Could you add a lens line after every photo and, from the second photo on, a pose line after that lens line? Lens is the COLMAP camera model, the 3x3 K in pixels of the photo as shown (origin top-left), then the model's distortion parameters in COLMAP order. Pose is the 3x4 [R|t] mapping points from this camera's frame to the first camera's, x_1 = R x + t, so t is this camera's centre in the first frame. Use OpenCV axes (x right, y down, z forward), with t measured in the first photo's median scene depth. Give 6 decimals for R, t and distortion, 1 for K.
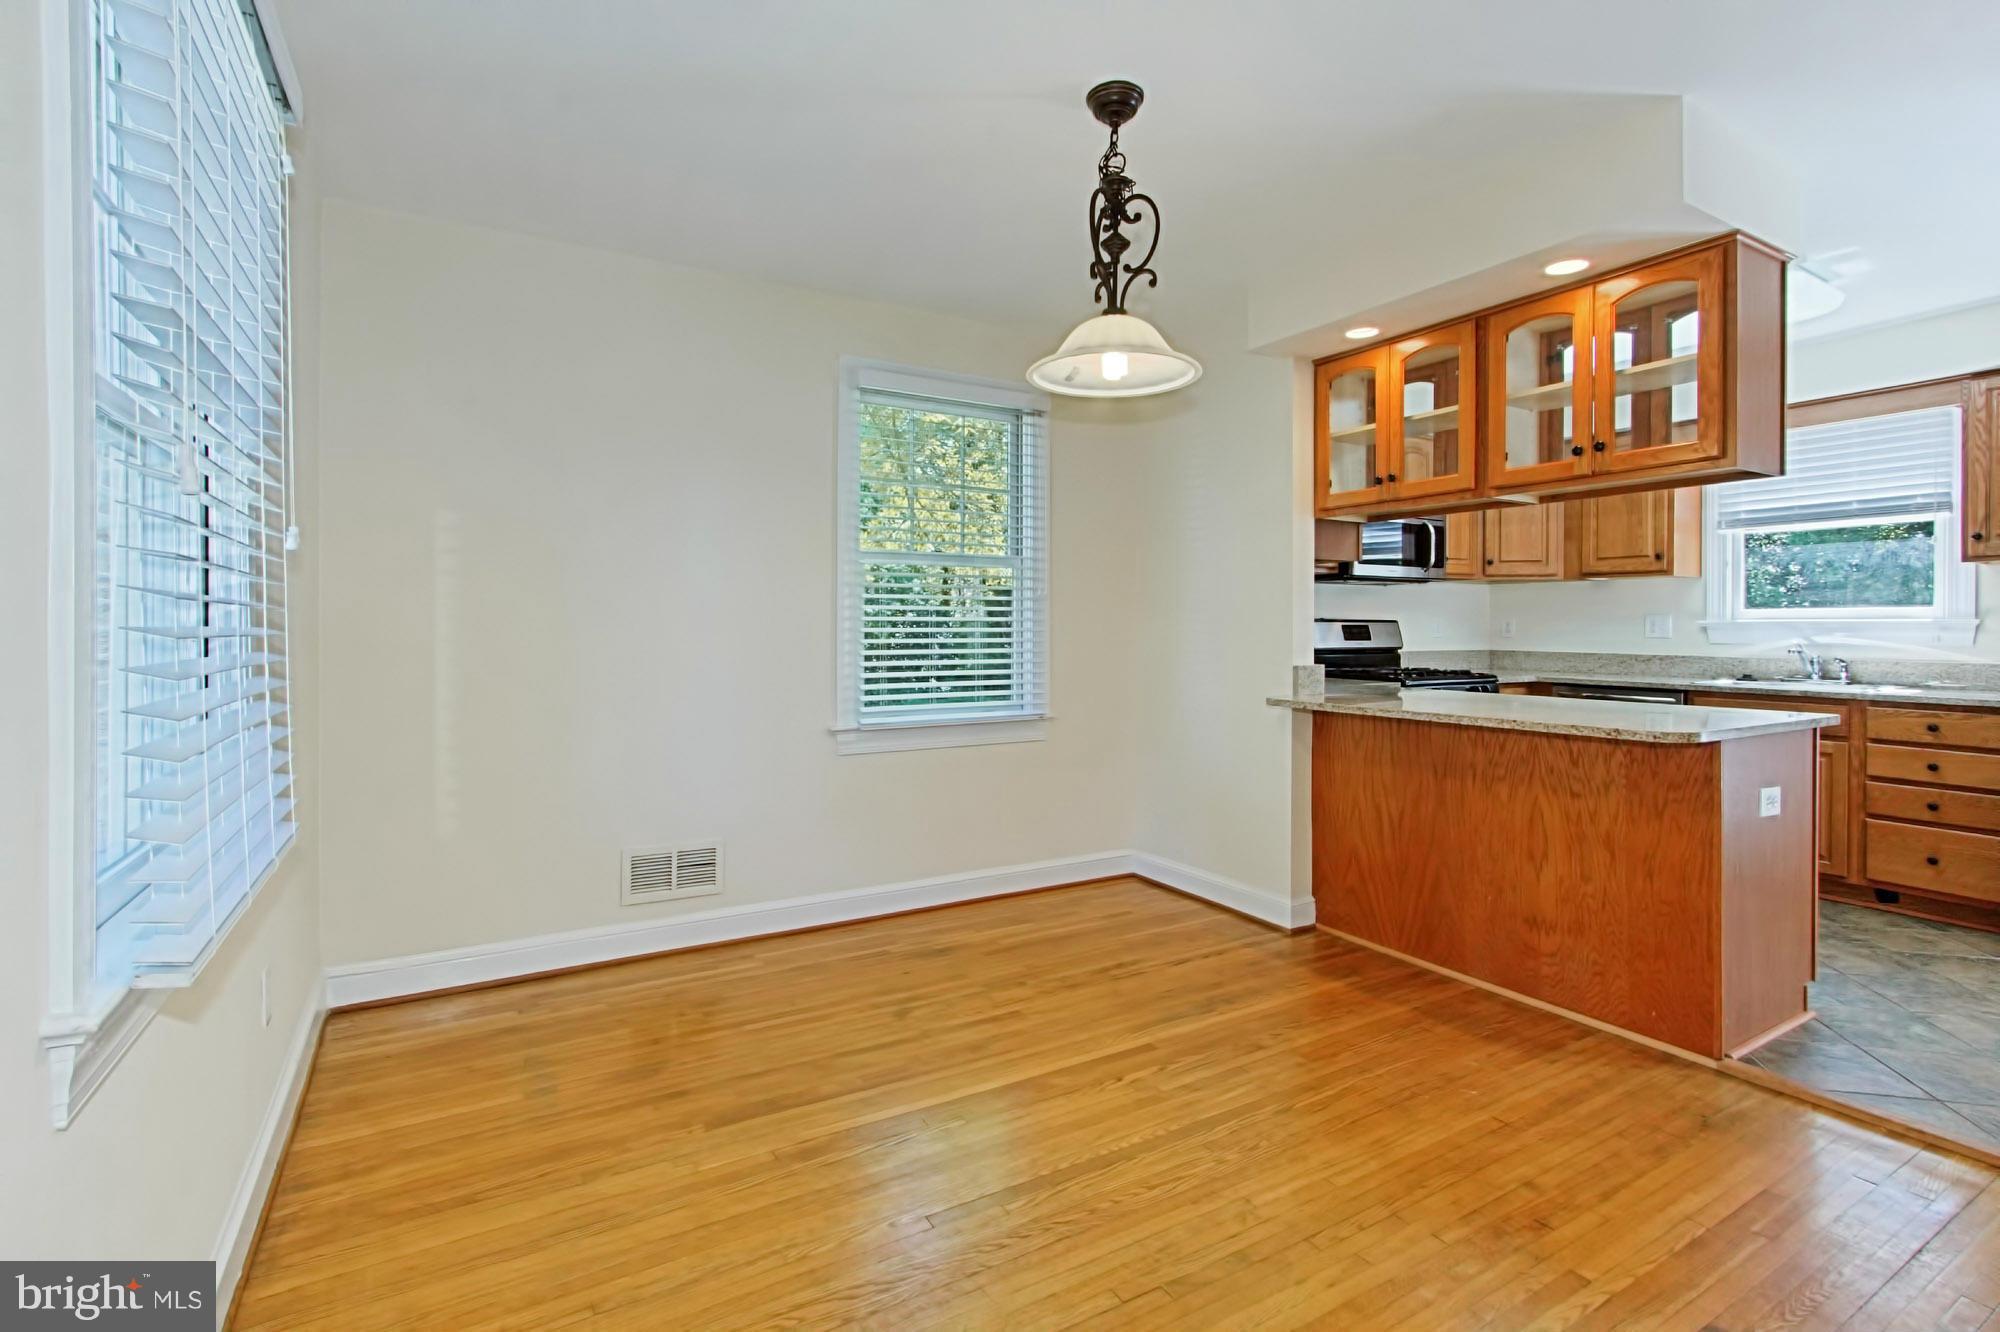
lens RADIAL K [[943.0, 0, 1005.9], [0, 943.0, 620.0], [0, 0, 1]] dist [-0.000383, 0.000761]
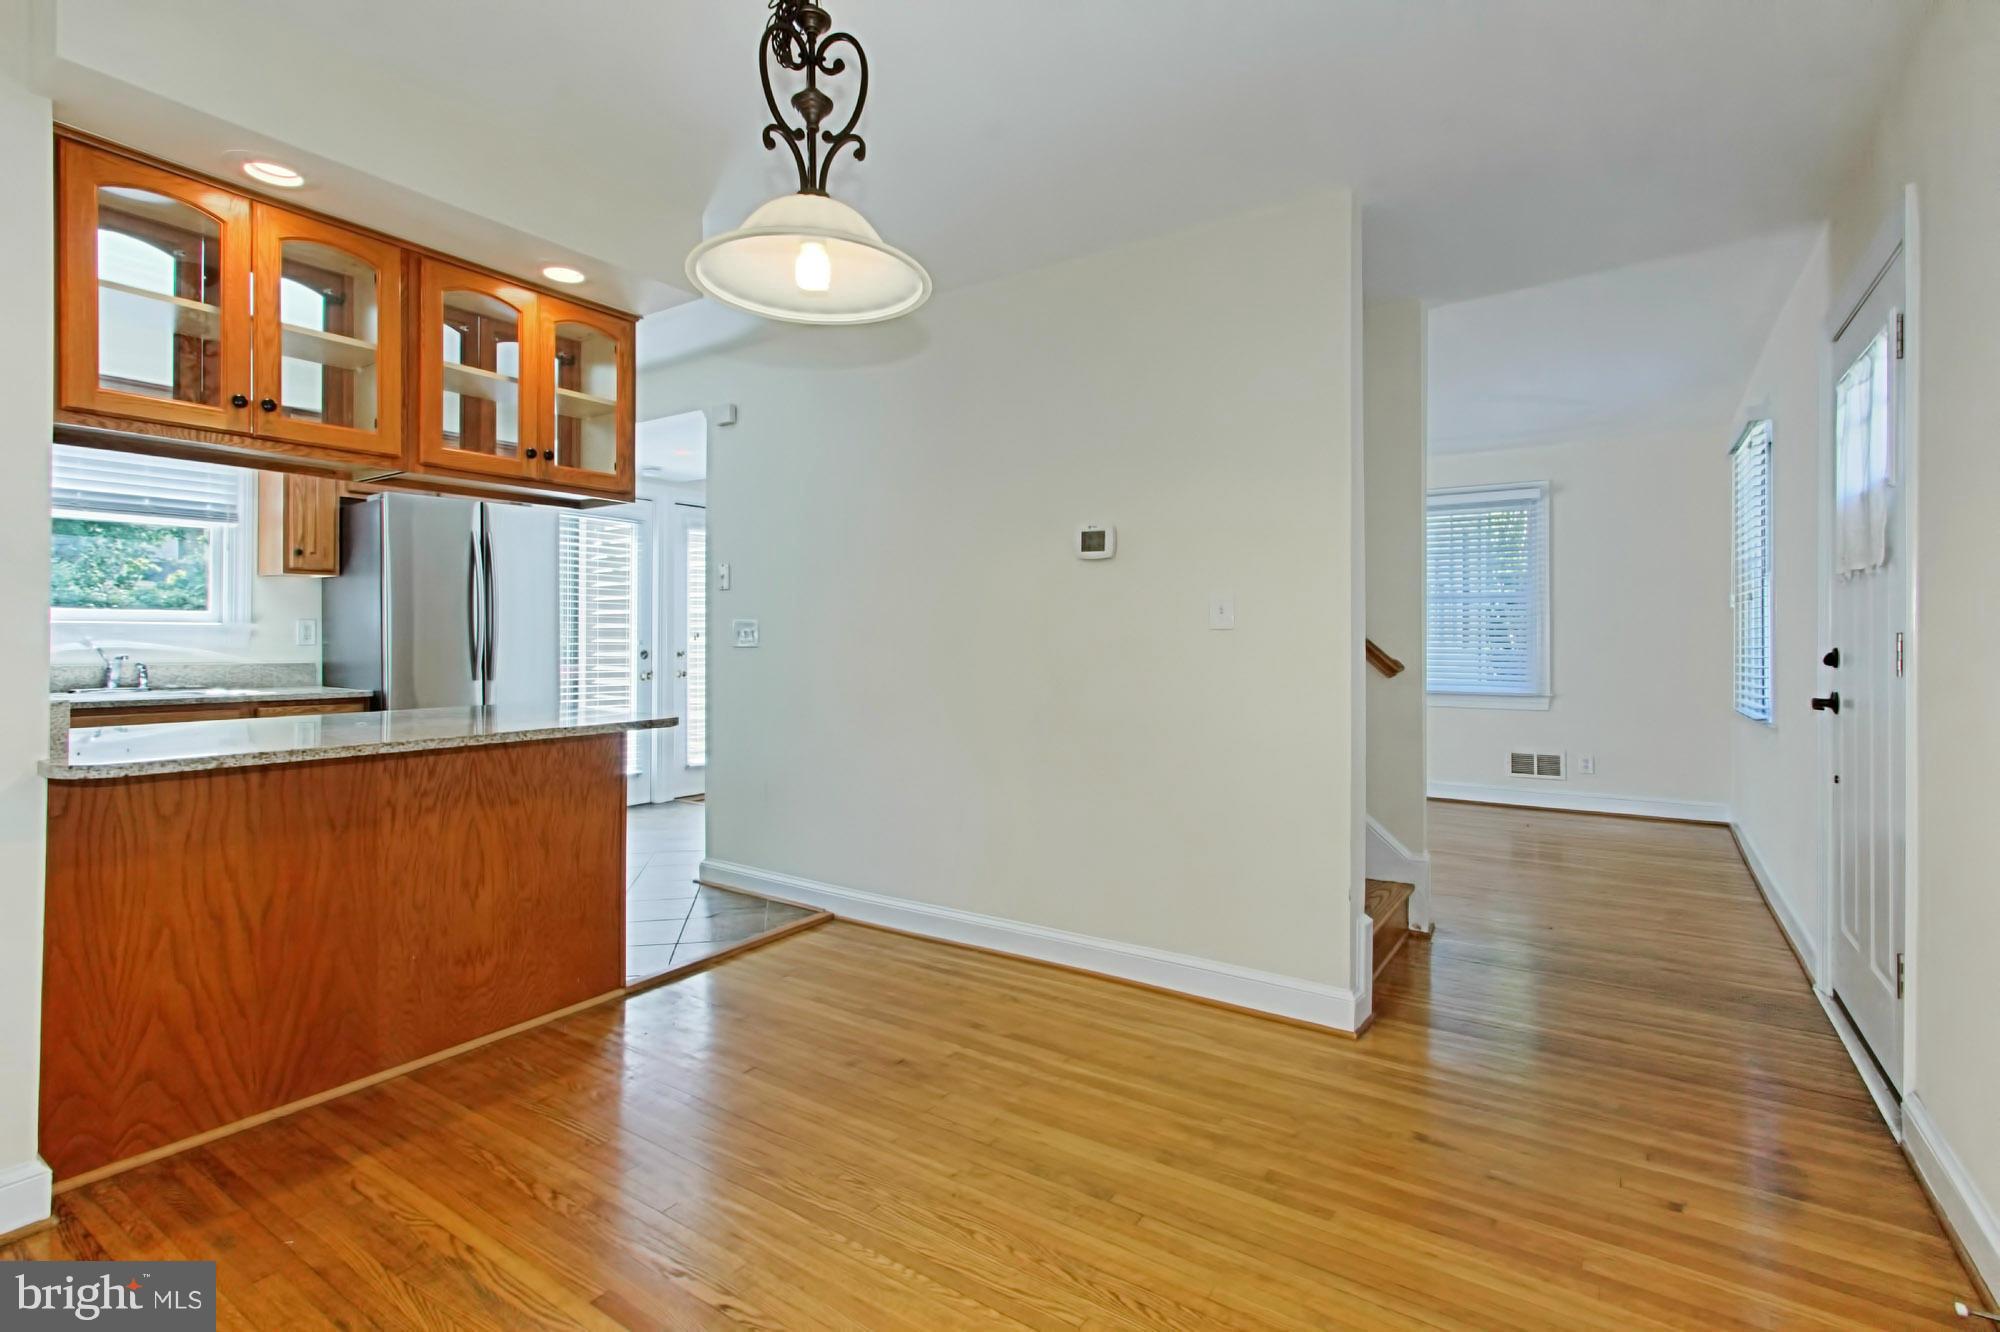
lens RADIAL K [[930.2, 0, 1003.3], [0, 930.2, 630.3], [0, 0, 1]] dist [0.001287, 0.000348]
pose [[-0.429695, 0.004238, 0.902964, -0.415826], [-0.011934, 0.999875, -0.010372, 0.009327], [-0.902895, -0.015233, -0.429591, 0.823646]]
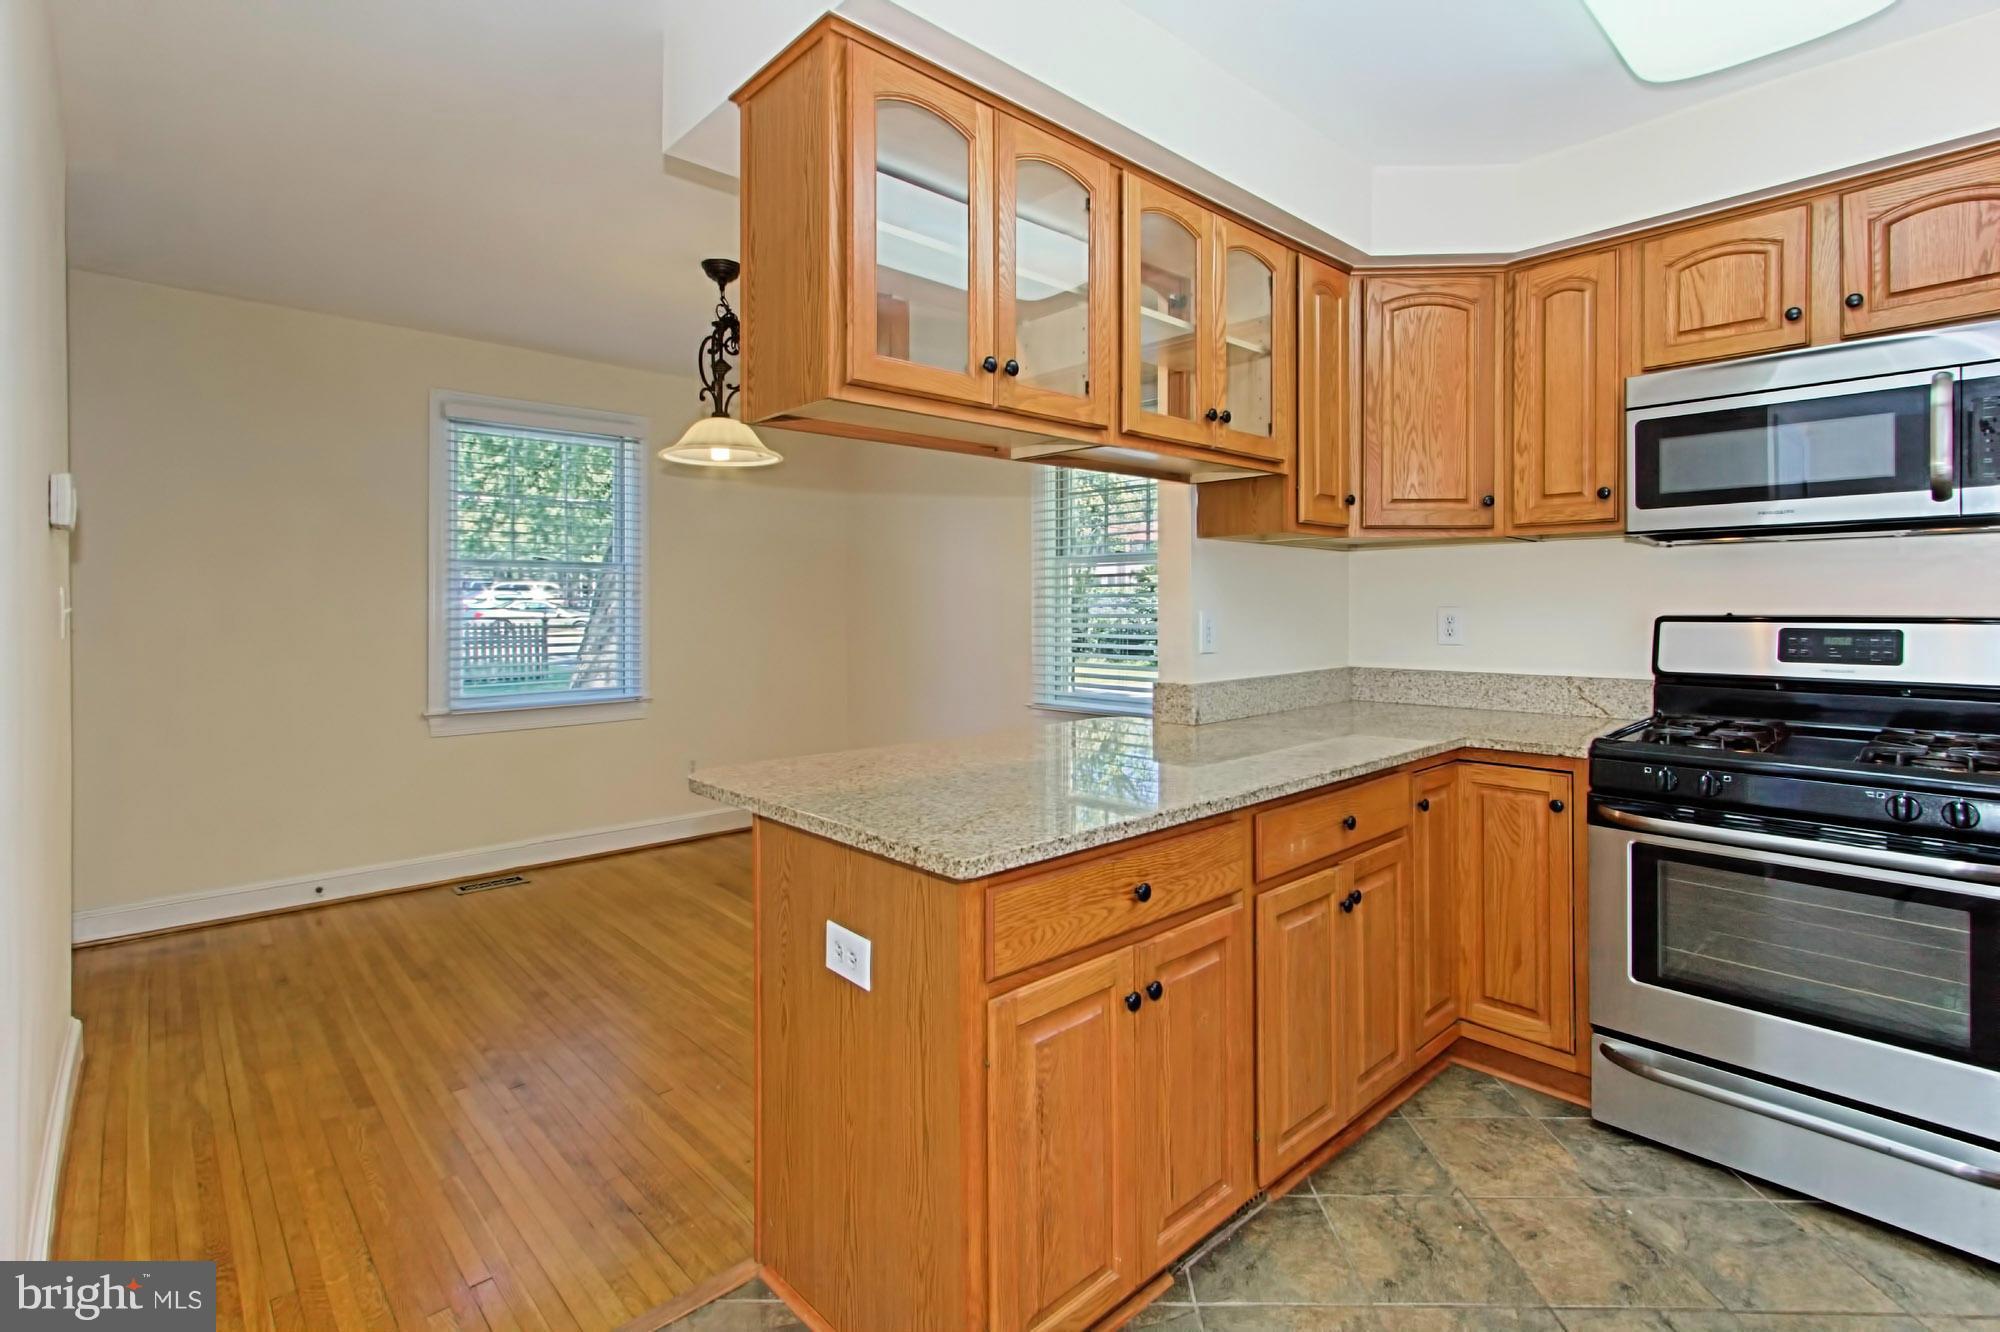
lens RADIAL K [[947.9, 0, 996.7], [0, 947.9, 607.3], [0, 0, 1]] dist [-0.001402, 0.000194]
pose [[0.196642, 0.002357, -0.980472, 1.131002], [0.012548, 0.999909, 0.004921, -0.018854], [0.980395, -0.013270, 0.196595, 0.792653]]
